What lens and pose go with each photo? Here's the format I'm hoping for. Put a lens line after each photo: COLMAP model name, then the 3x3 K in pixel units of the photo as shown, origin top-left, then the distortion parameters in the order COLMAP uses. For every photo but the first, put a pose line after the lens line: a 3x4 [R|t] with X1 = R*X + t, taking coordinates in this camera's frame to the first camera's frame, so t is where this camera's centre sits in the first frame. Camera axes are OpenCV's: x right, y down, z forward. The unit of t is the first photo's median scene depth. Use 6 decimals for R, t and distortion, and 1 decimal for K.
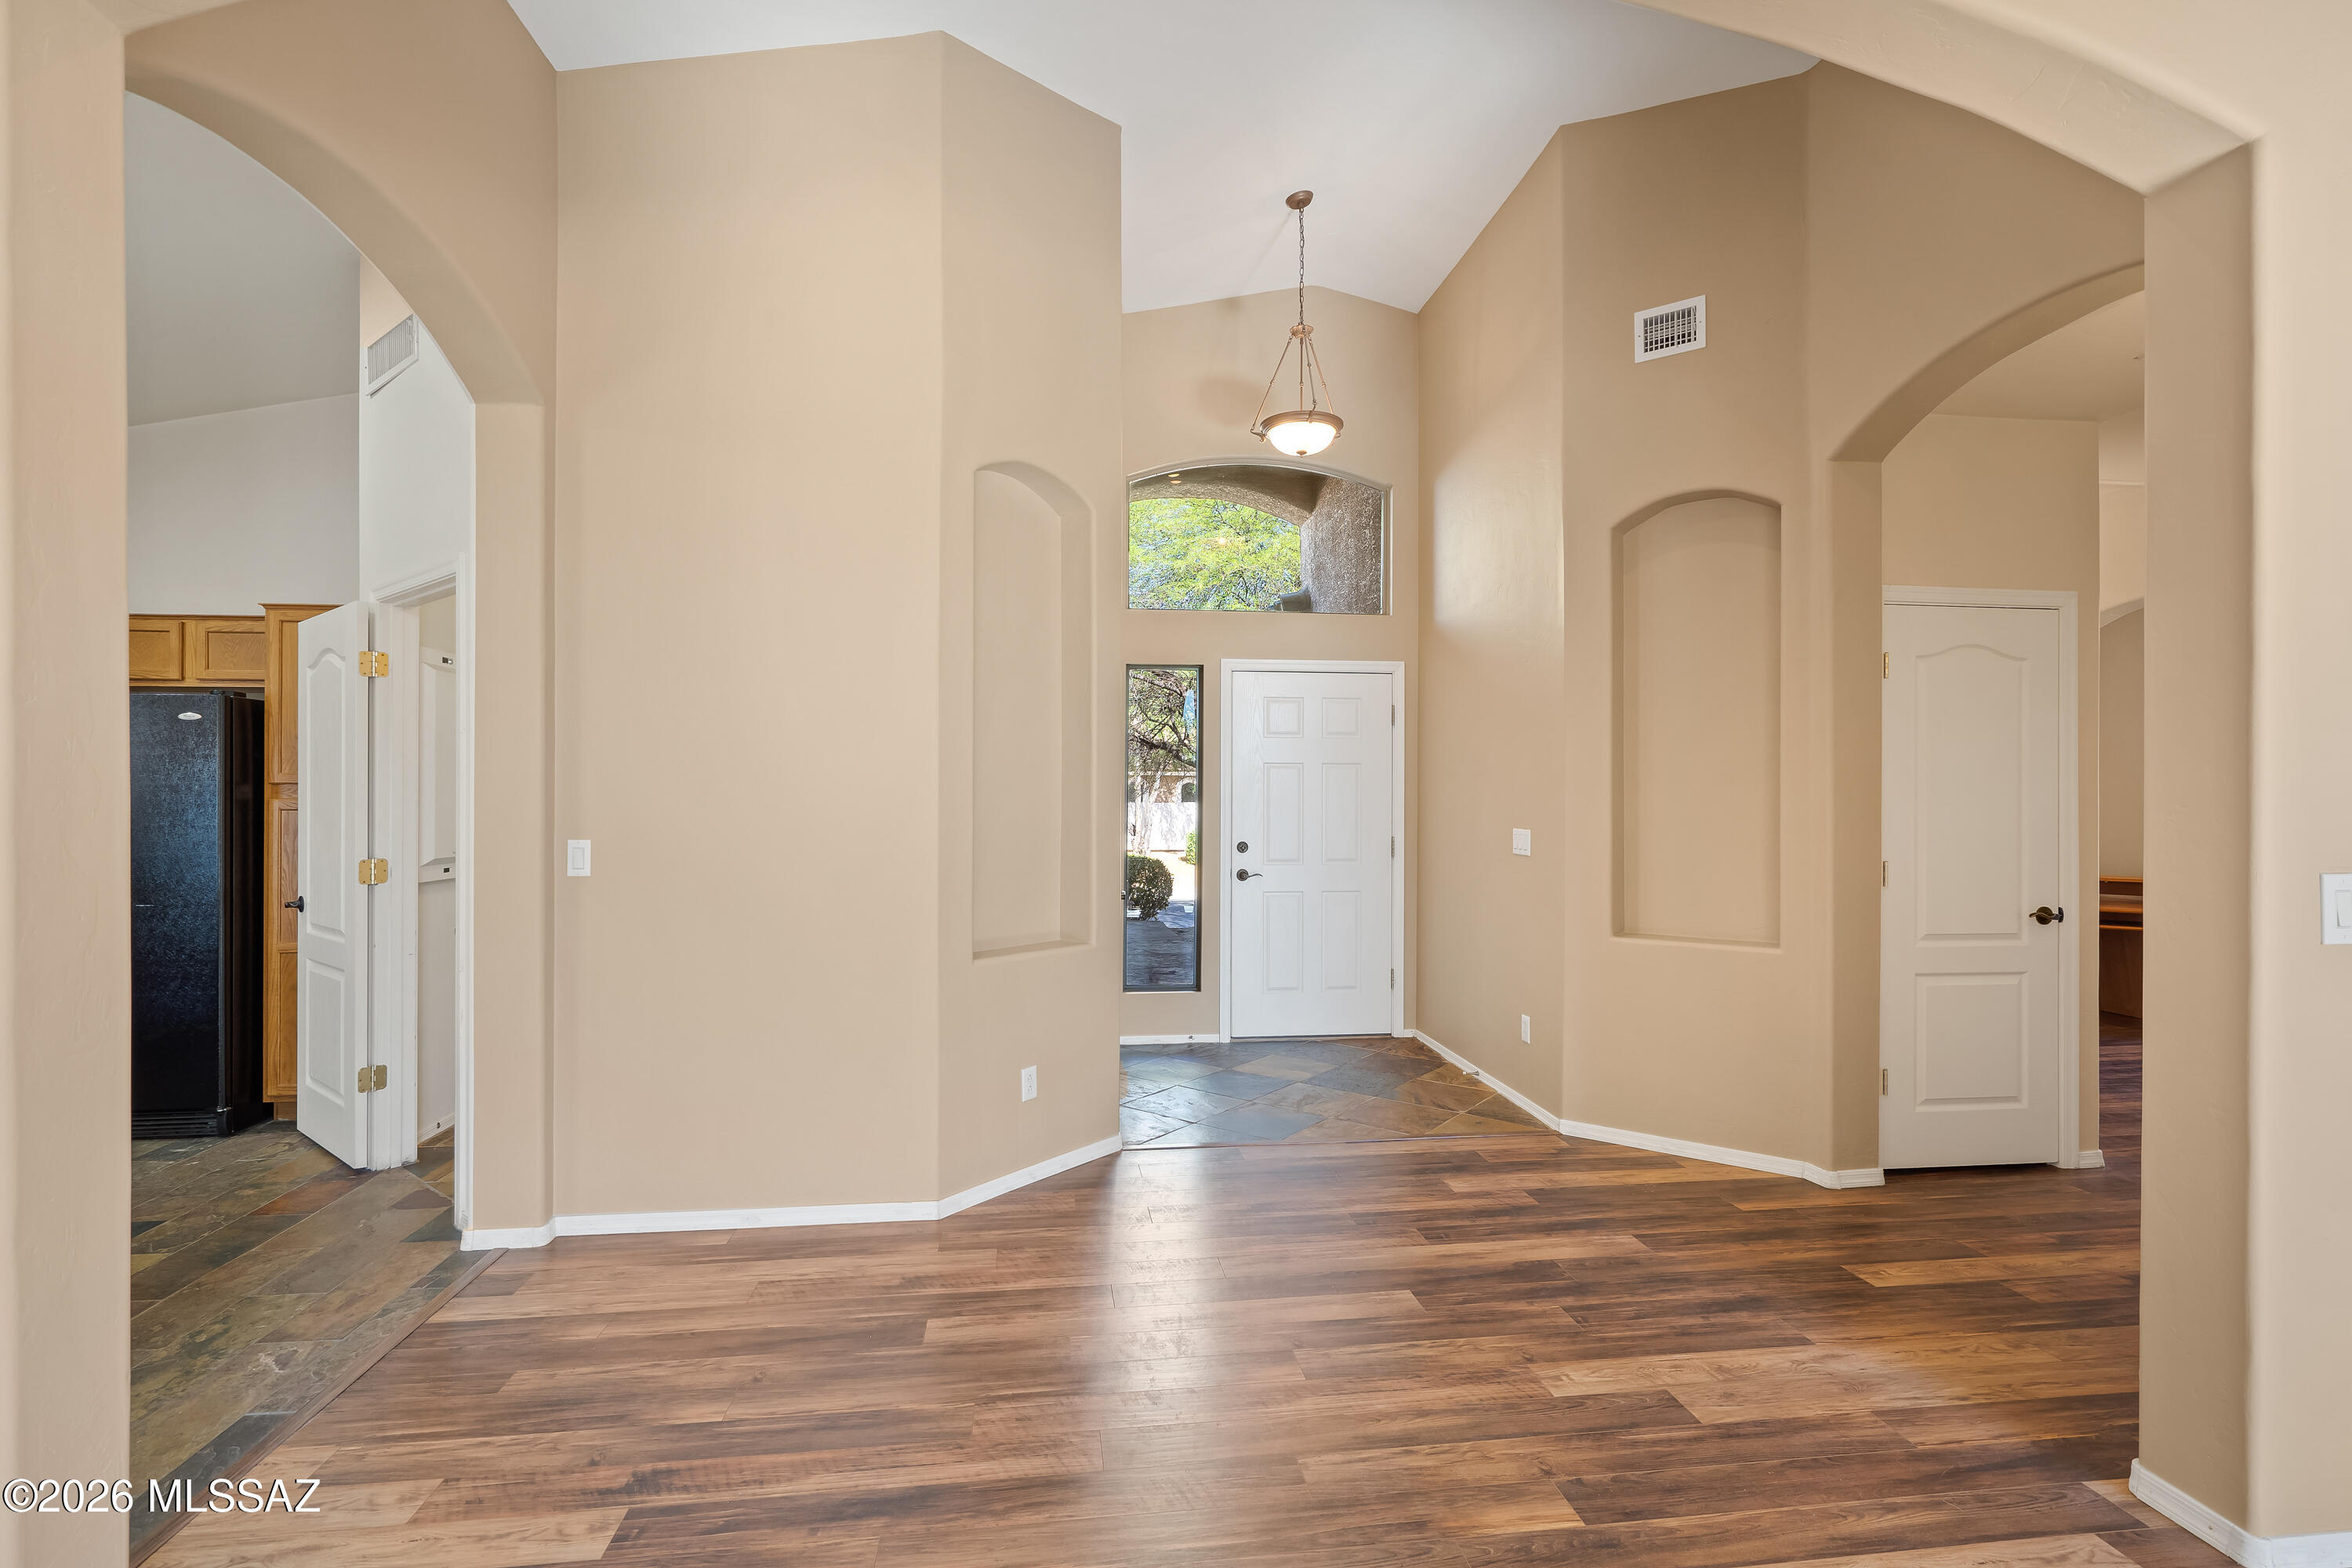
lens RADIAL K [[1084.0, 0, 1178.3], [0, 1084.0, 790.9], [0, 0, 1]] dist [-0.003437, 0.001451]
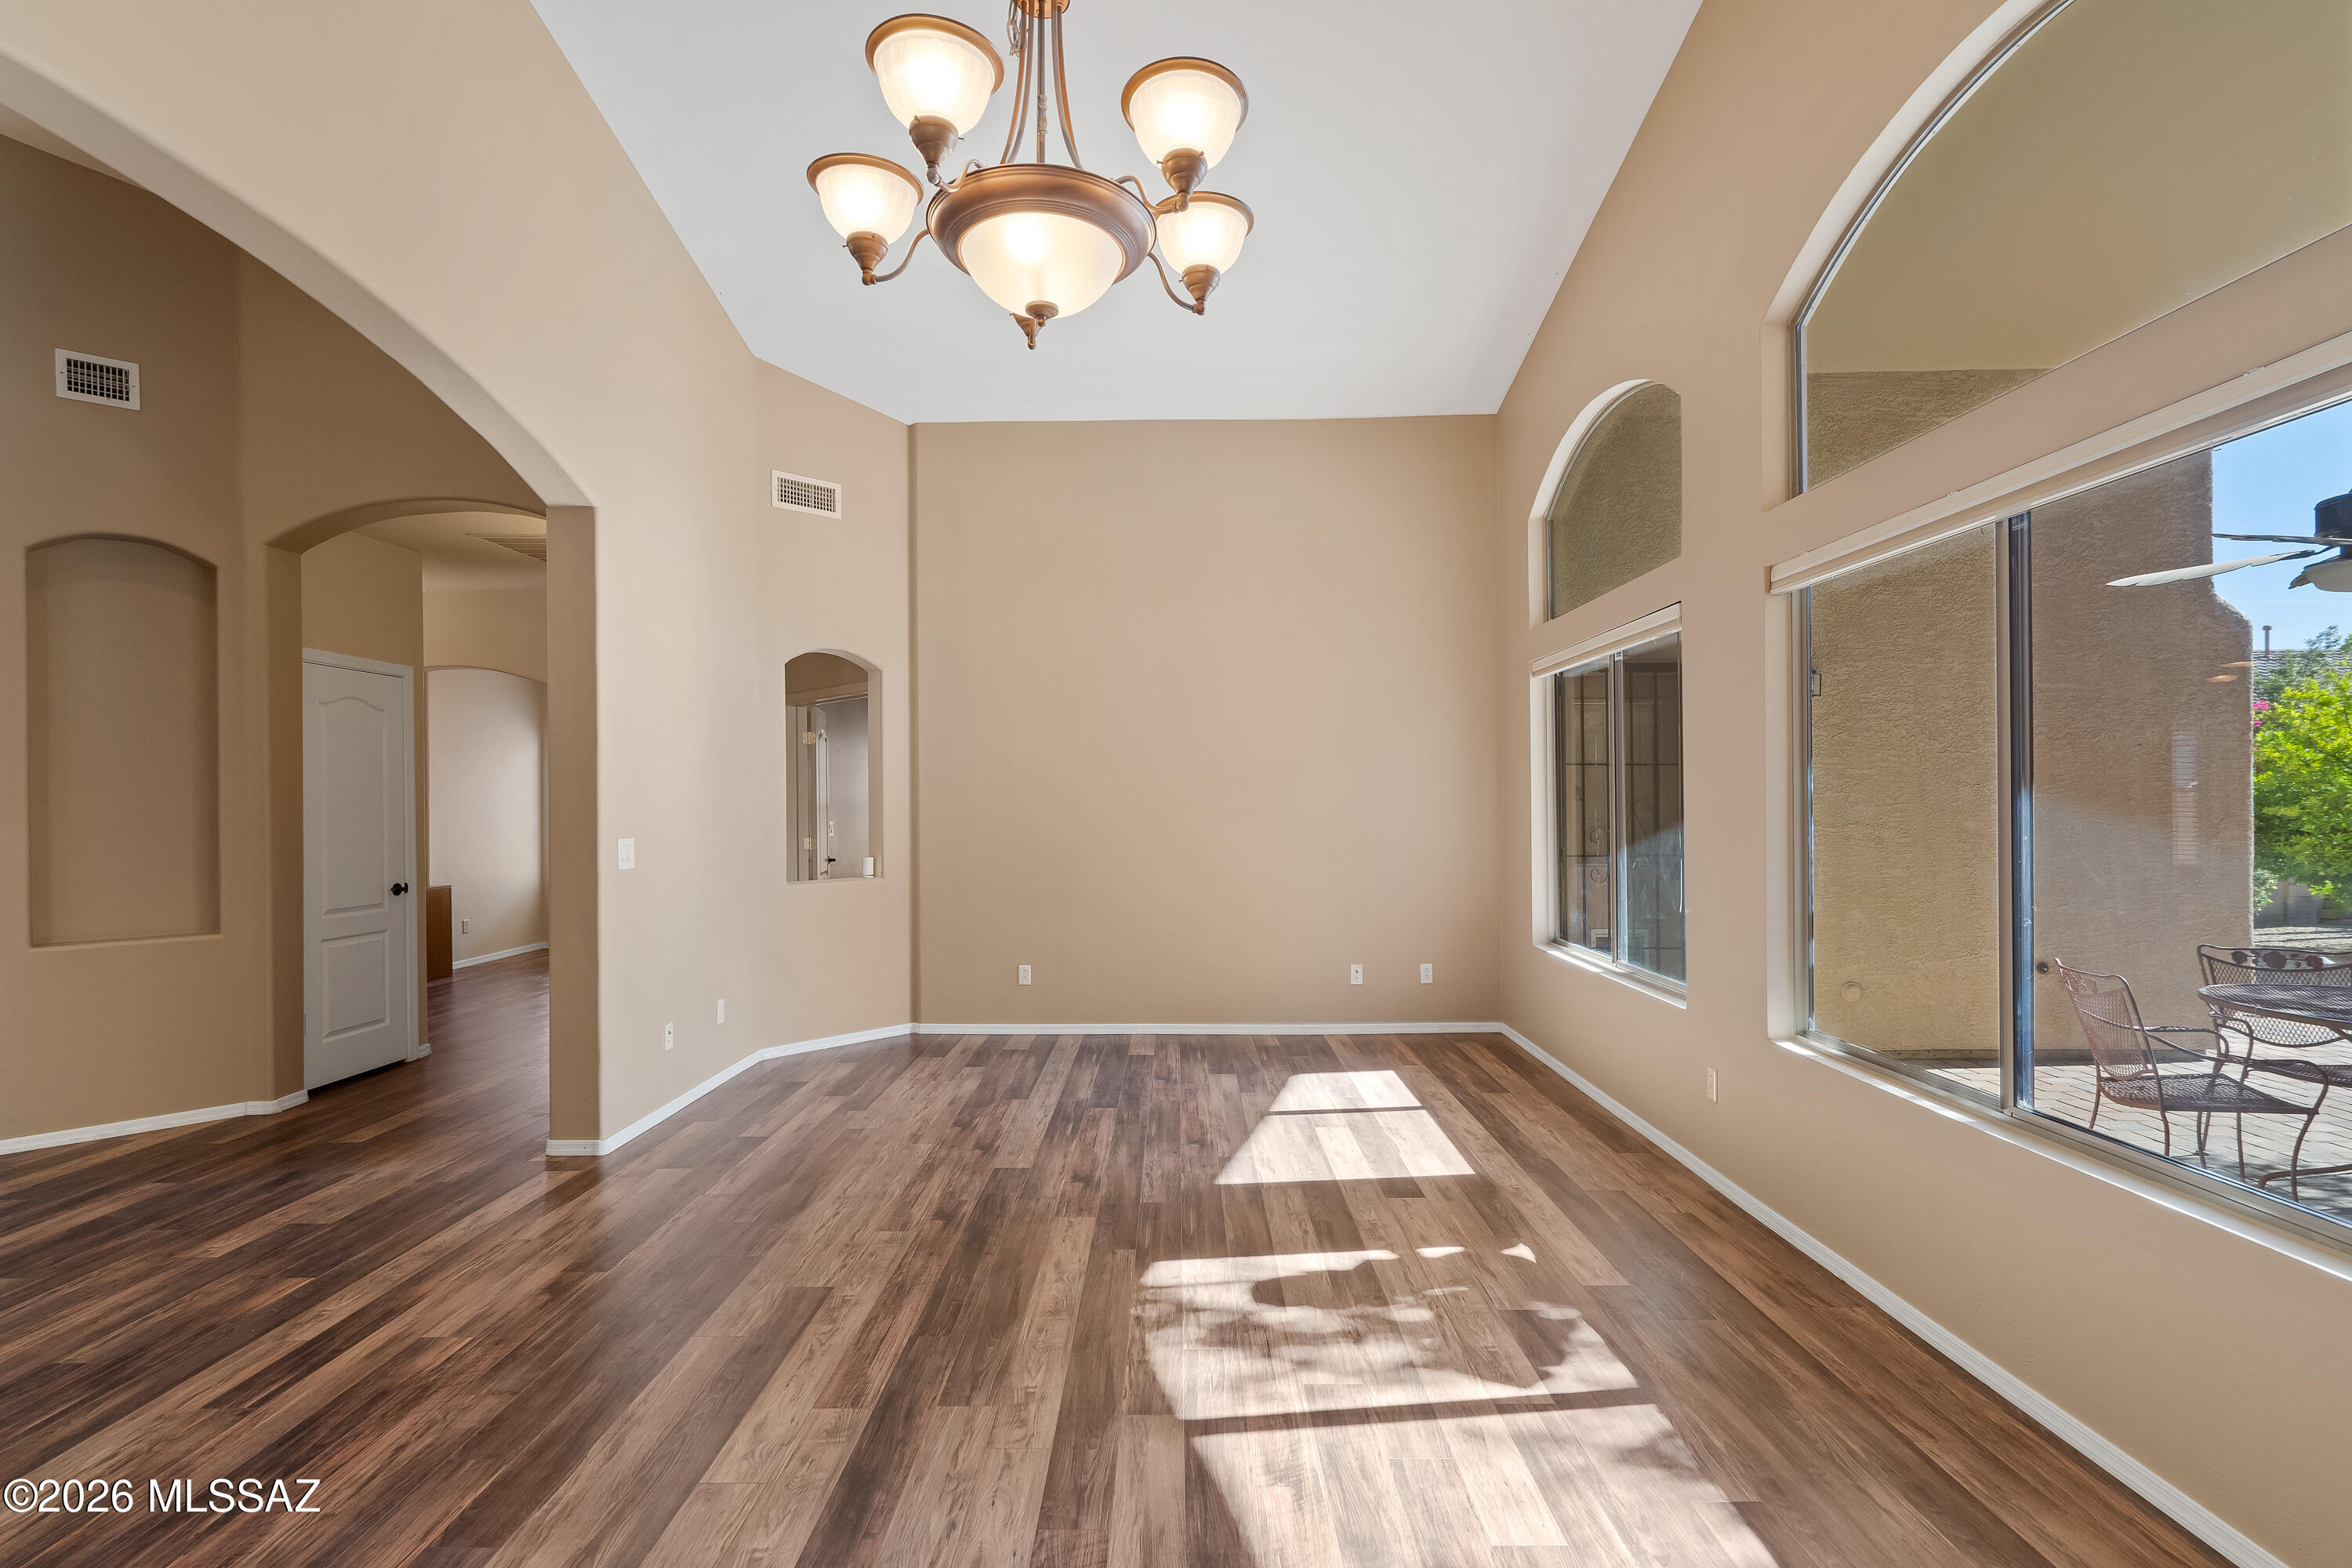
lens RADIAL K [[1084.0, 0, 1176.0], [0, 1084.0, 792.5], [0, 0, 1]] dist [-0.003437, 0.001451]
pose [[0.131296, 0.000241, 0.991343, -0.600086], [0.002347, 0.999997, -0.000553, -0.012541], [-0.991340, 0.002399, 0.131295, -0.263226]]
